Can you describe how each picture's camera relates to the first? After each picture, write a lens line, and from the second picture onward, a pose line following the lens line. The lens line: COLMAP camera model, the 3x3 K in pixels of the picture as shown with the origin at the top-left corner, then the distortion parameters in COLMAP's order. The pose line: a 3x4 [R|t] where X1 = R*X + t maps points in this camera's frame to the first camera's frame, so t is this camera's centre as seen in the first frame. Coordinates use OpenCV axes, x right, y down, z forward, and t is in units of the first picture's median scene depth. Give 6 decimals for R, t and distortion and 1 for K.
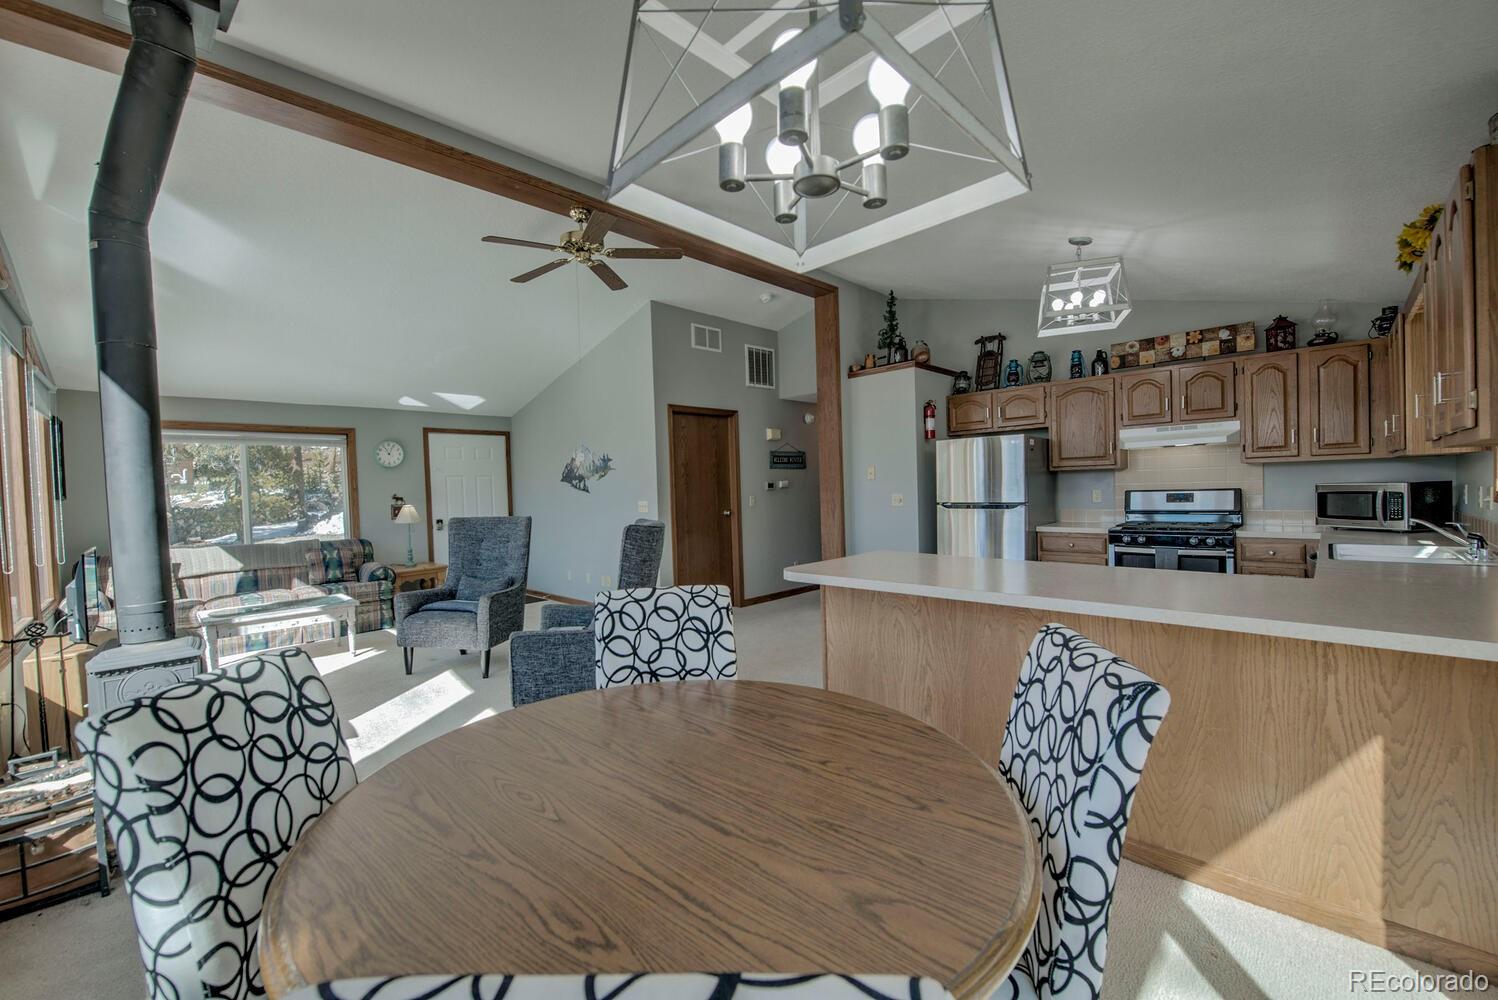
lens RADIAL K [[596.5, 0, 746.1], [0, 596.5, 502.8], [0, 0, 1]] dist [-0.015664, -0.002507]
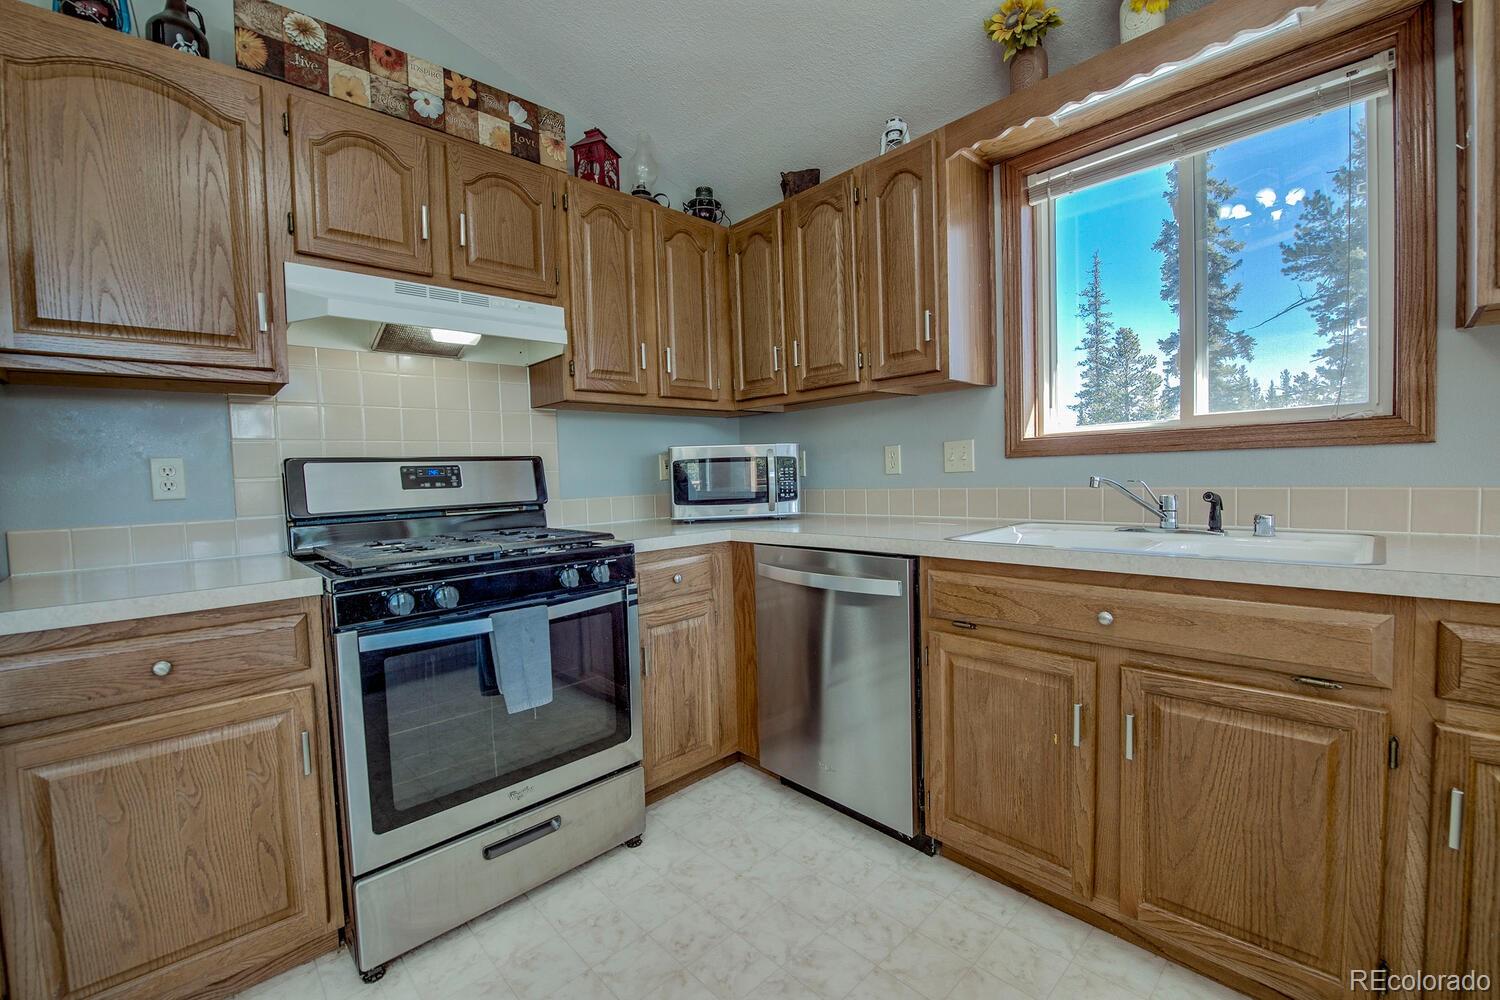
lens RADIAL K [[614.2, 0, 750.6], [0, 614.2, 501.4], [0, 0, 1]] dist [-0.019948, -0.000603]
pose [[0.031568, -0.017395, 0.999350, 0.329530], [0.055354, 0.998344, 0.015629, 0.013667], [-0.997968, 0.054825, 0.032479, 0.785880]]
